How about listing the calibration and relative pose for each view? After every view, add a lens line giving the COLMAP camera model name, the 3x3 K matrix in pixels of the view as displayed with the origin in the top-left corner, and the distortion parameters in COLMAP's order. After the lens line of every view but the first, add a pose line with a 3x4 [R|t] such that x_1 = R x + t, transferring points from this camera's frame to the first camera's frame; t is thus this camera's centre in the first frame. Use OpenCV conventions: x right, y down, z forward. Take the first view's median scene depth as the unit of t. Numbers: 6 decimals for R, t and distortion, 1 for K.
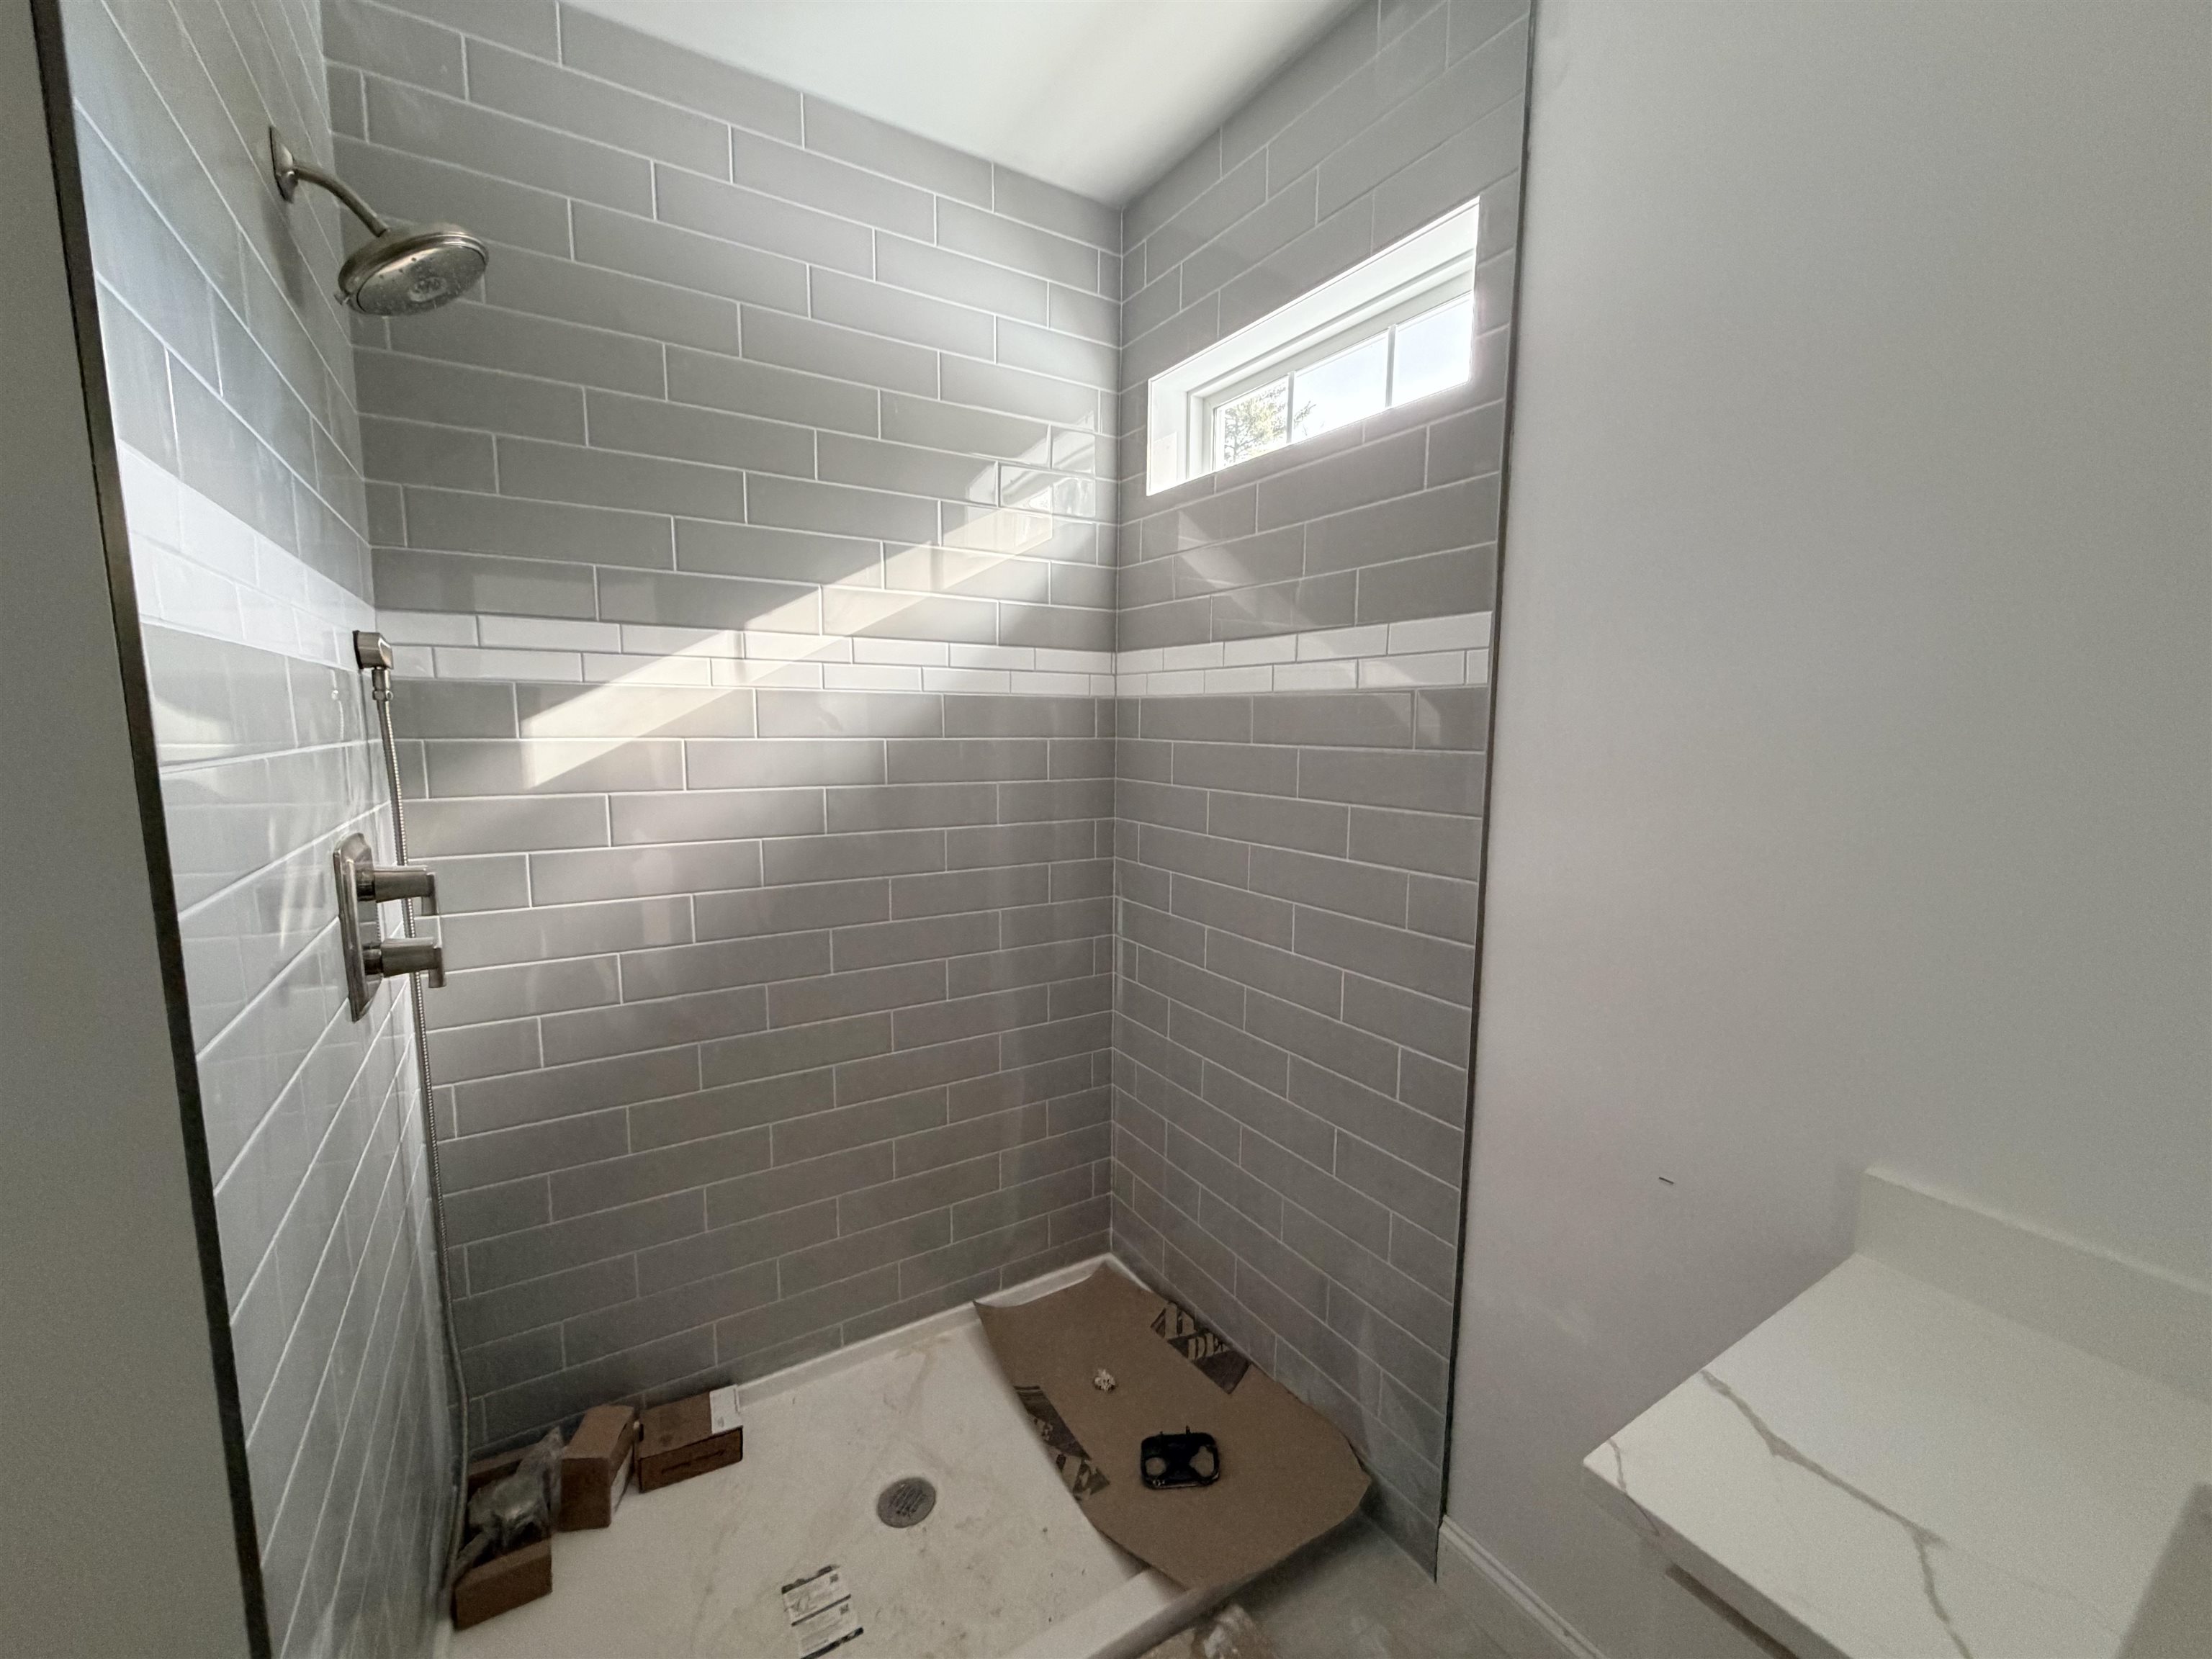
lens RADIAL K [[882.5, 0, 1099.3], [0, 882.5, 829.3], [0, 0, 1]] dist [-0.000567, -0.000102]
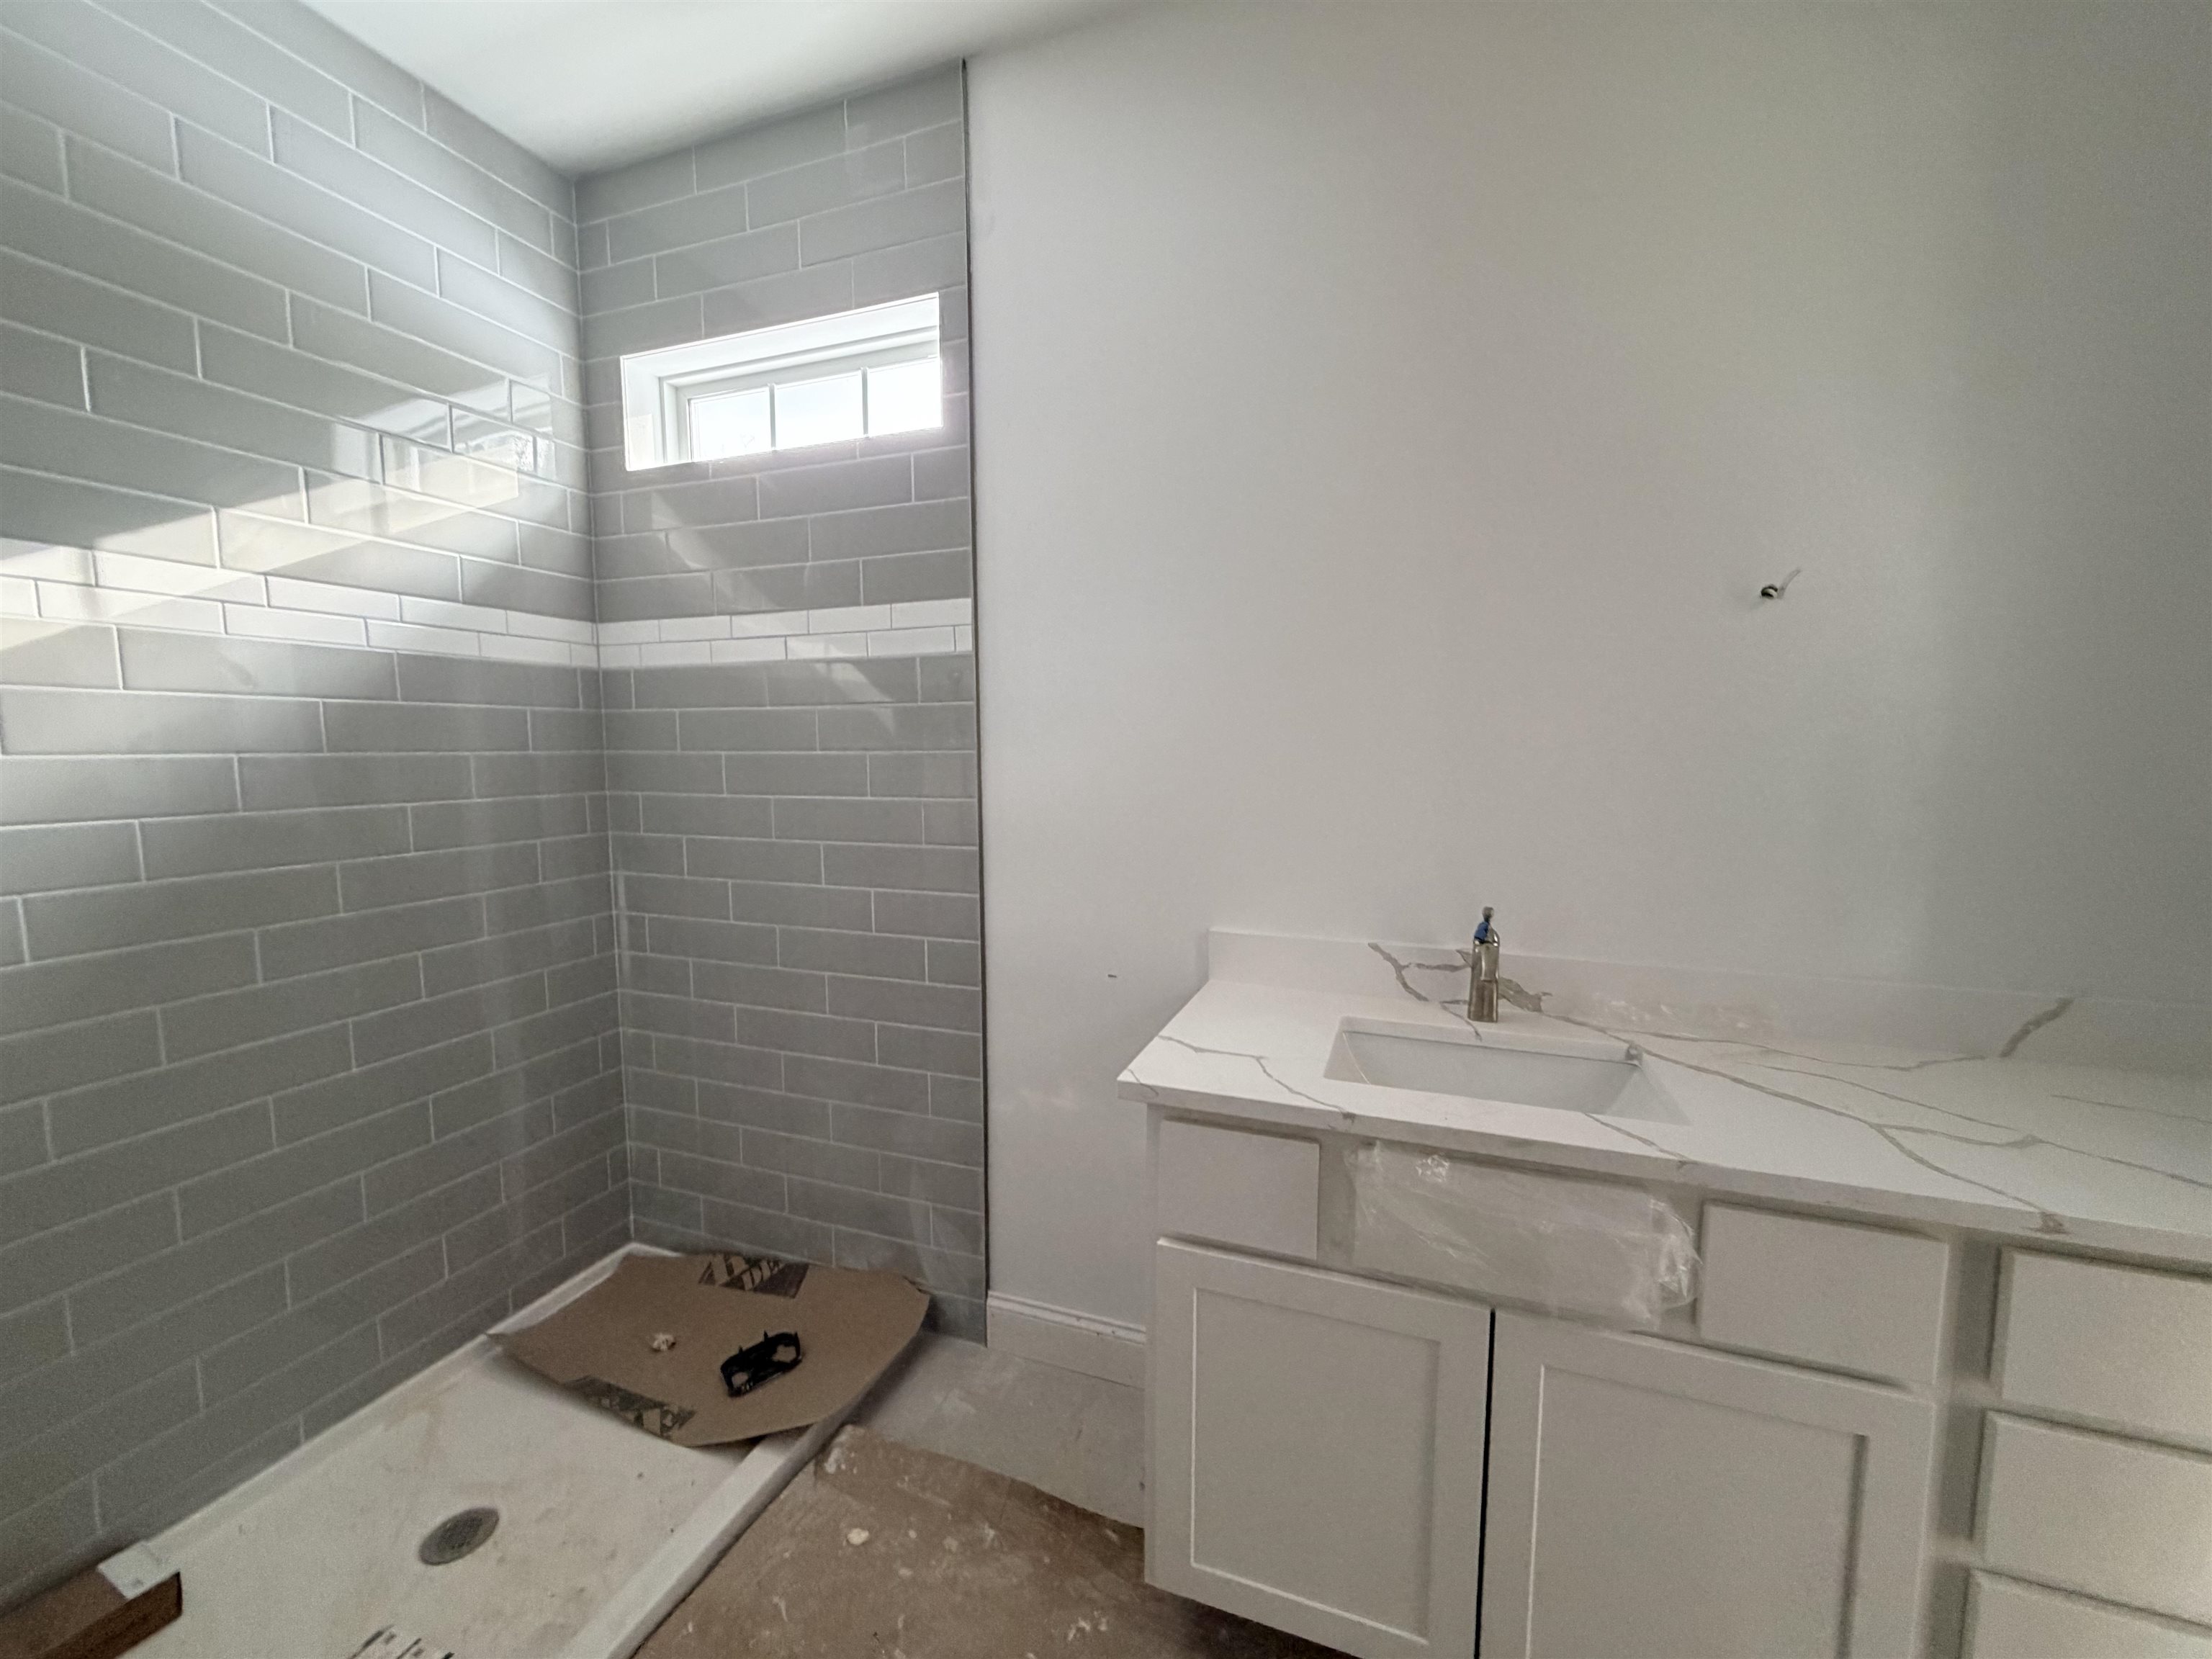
lens RADIAL K [[882.5, 0, 1099.3], [0, 882.5, 829.3], [0, 0, 1]] dist [-0.000567, -0.000102]
pose [[0.789343, -0.069795, 0.609972, -0.174651], [0.084800, 0.996389, 0.004274, 0.082083], [-0.608068, 0.048352, 0.792411, -0.126607]]
